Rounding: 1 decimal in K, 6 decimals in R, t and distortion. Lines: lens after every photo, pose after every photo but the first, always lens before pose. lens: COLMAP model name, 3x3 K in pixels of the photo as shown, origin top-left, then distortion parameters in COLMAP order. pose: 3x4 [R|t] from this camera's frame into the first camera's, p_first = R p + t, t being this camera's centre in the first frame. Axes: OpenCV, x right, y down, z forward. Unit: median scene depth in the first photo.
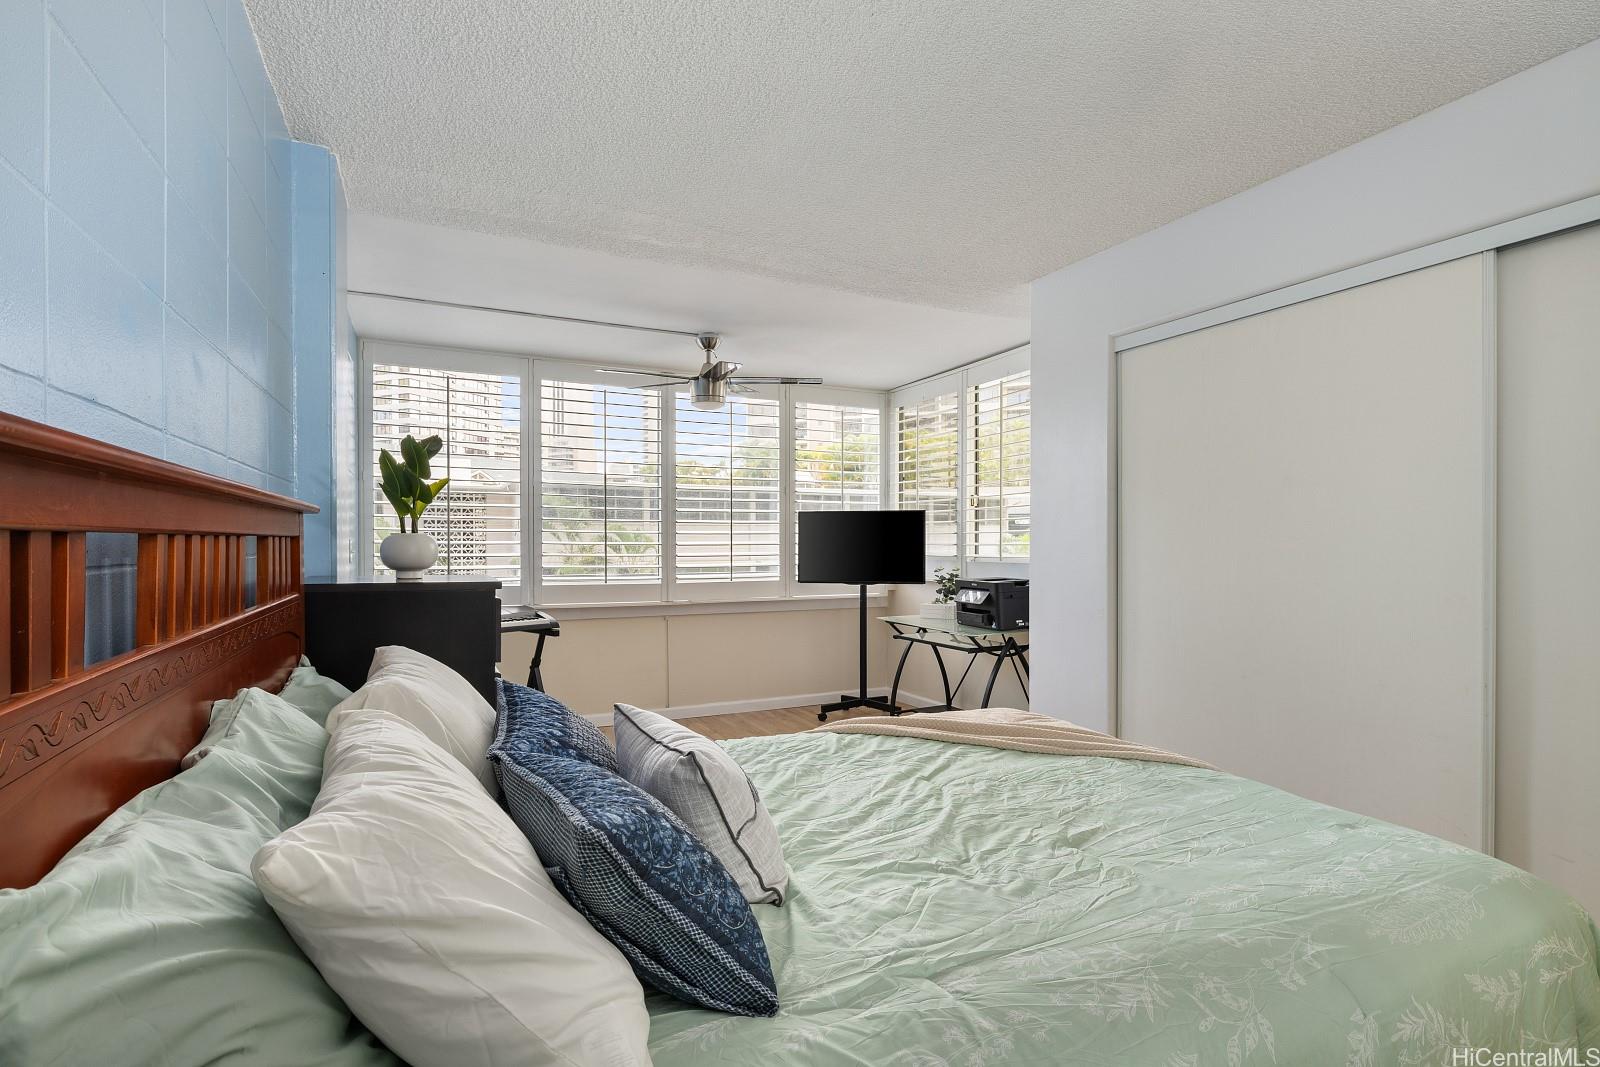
lens RADIAL K [[762.6, 0, 805.0], [0, 762.6, 543.3], [0, 0, 1]] dist [-0.001674, 0.000388]
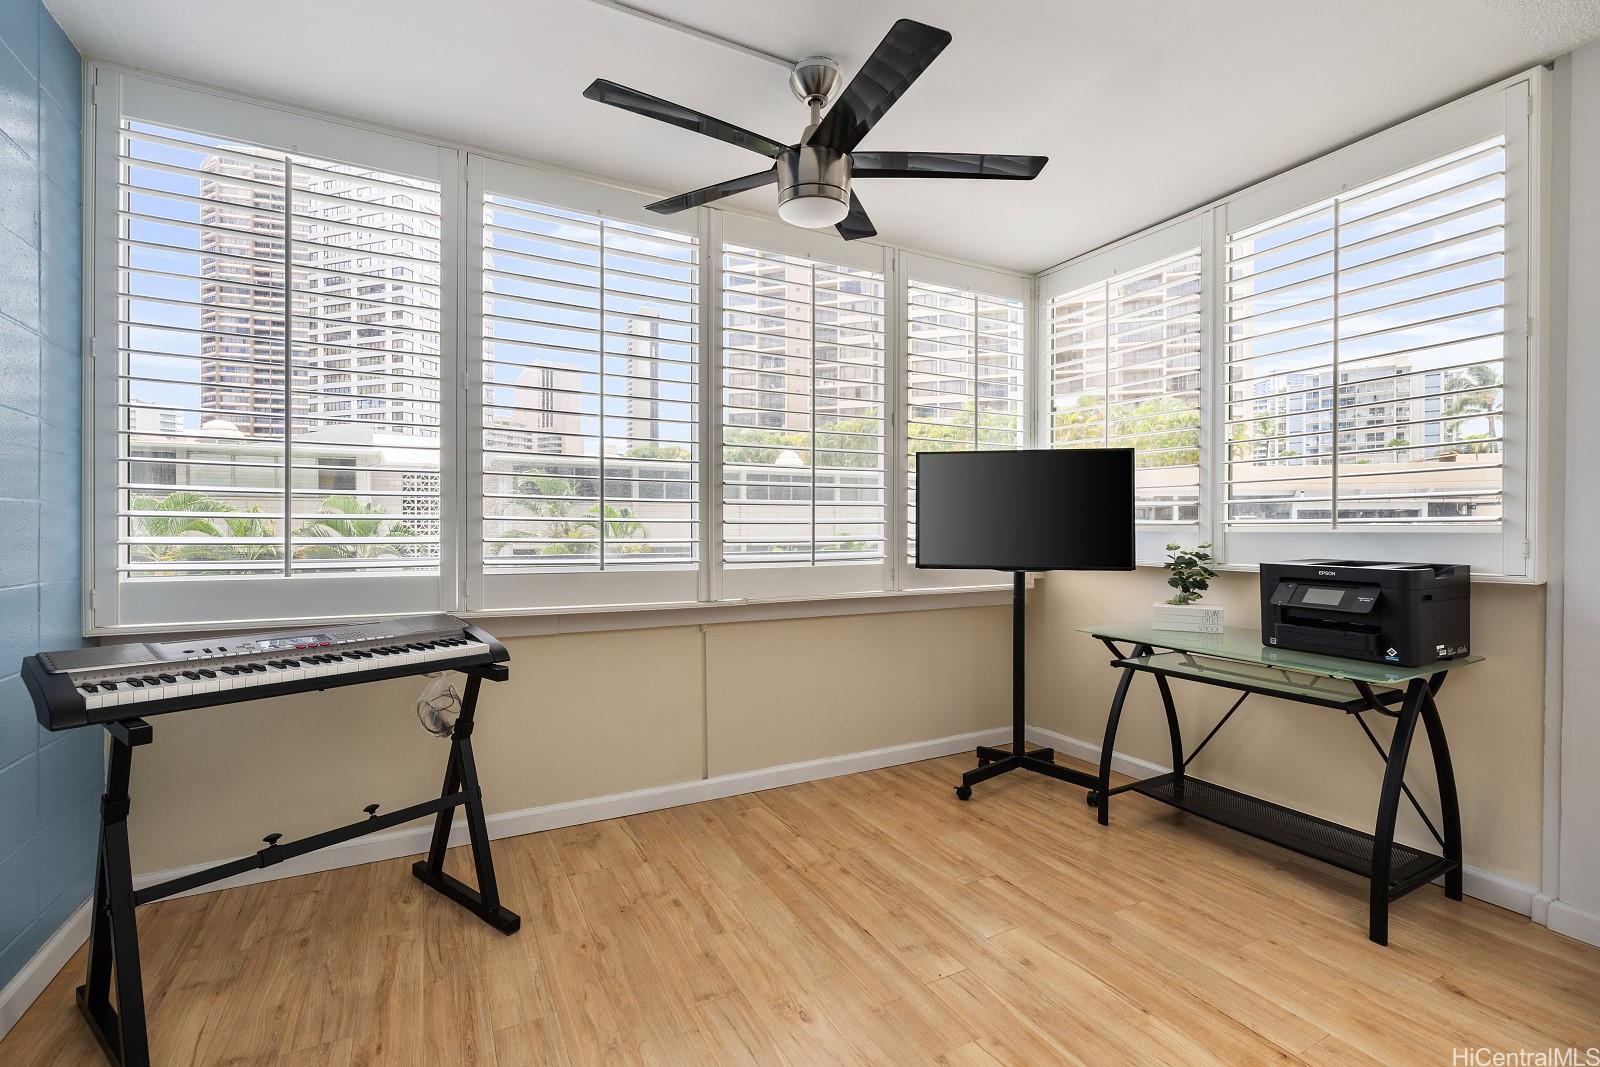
lens RADIAL K [[709.3, 0, 802.0], [0, 709.3, 527.2], [0, 0, 1]] dist [-0.012386, 0.000054]
pose [[0.999551, 0.001717, 0.029922, -0.141922], [-0.001676, 0.999998, -0.001399, 0.023468], [-0.029924, 0.001348, 0.999551, 0.517726]]
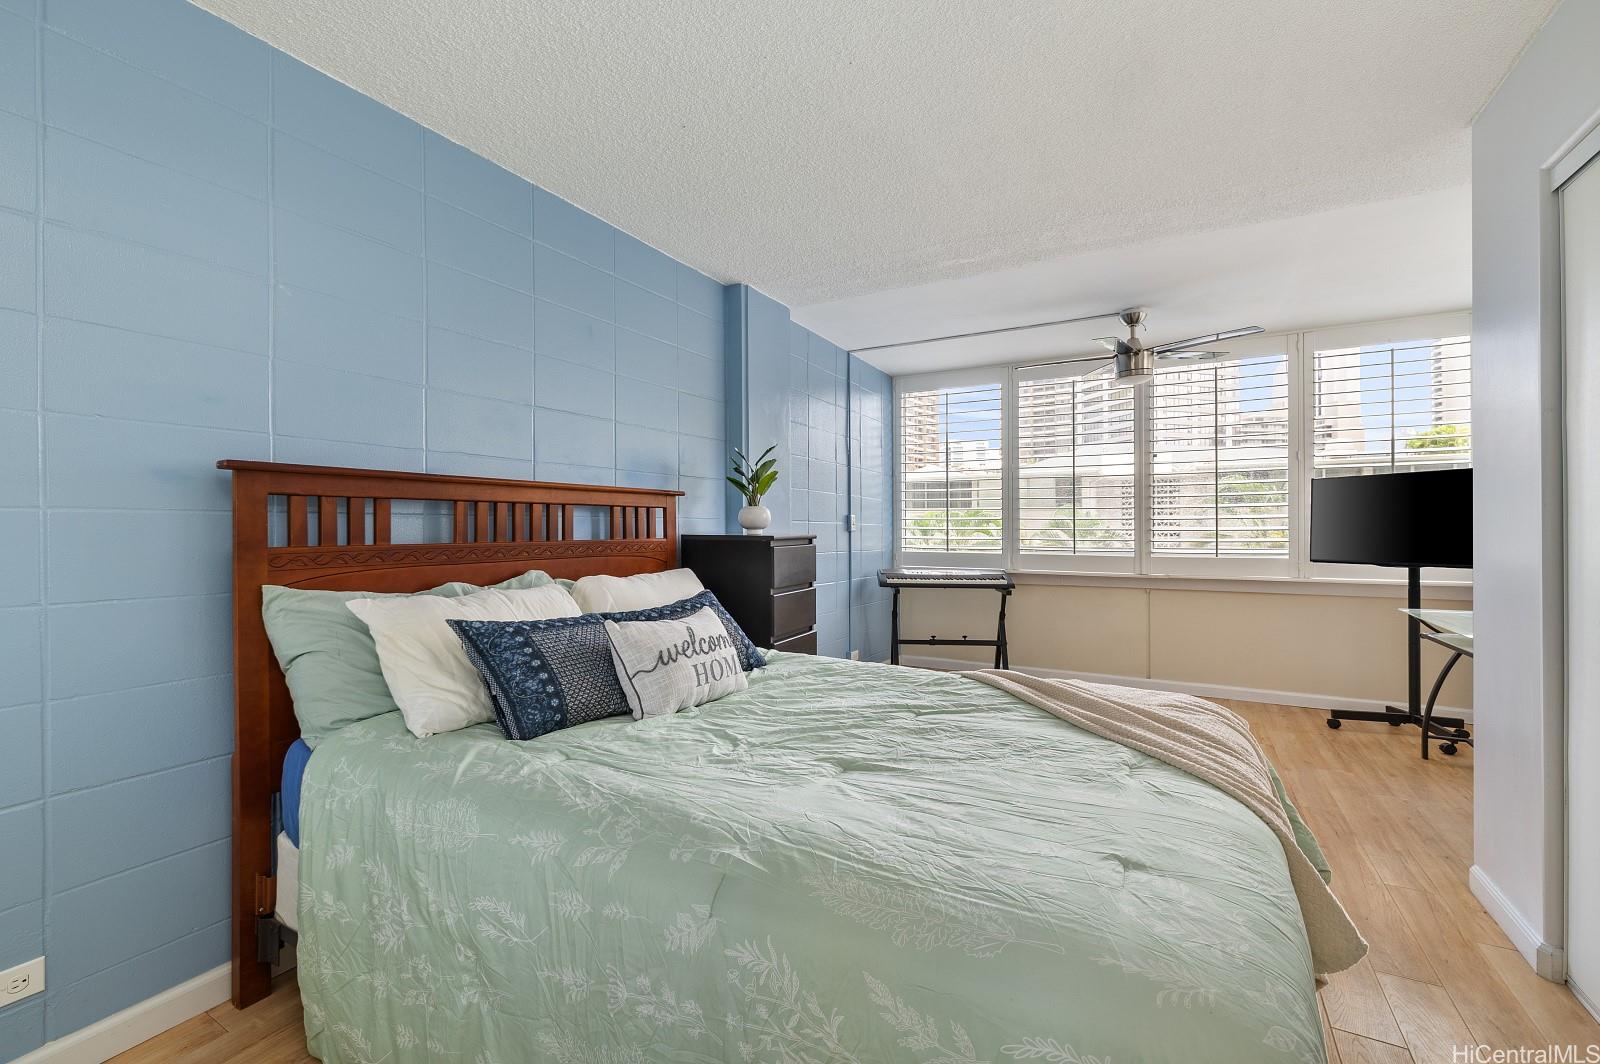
lens RADIAL K [[672.5, 0, 804.8], [0, 672.5, 527.9], [0, 0, 1]] dist [0.002880, 0.000560]
pose [[0.578845, -0.002653, -0.815433, 0.335062], [0.002325, 0.999996, -0.001603, 0.015961], [0.815434, -0.000968, 0.578849, 0.117796]]
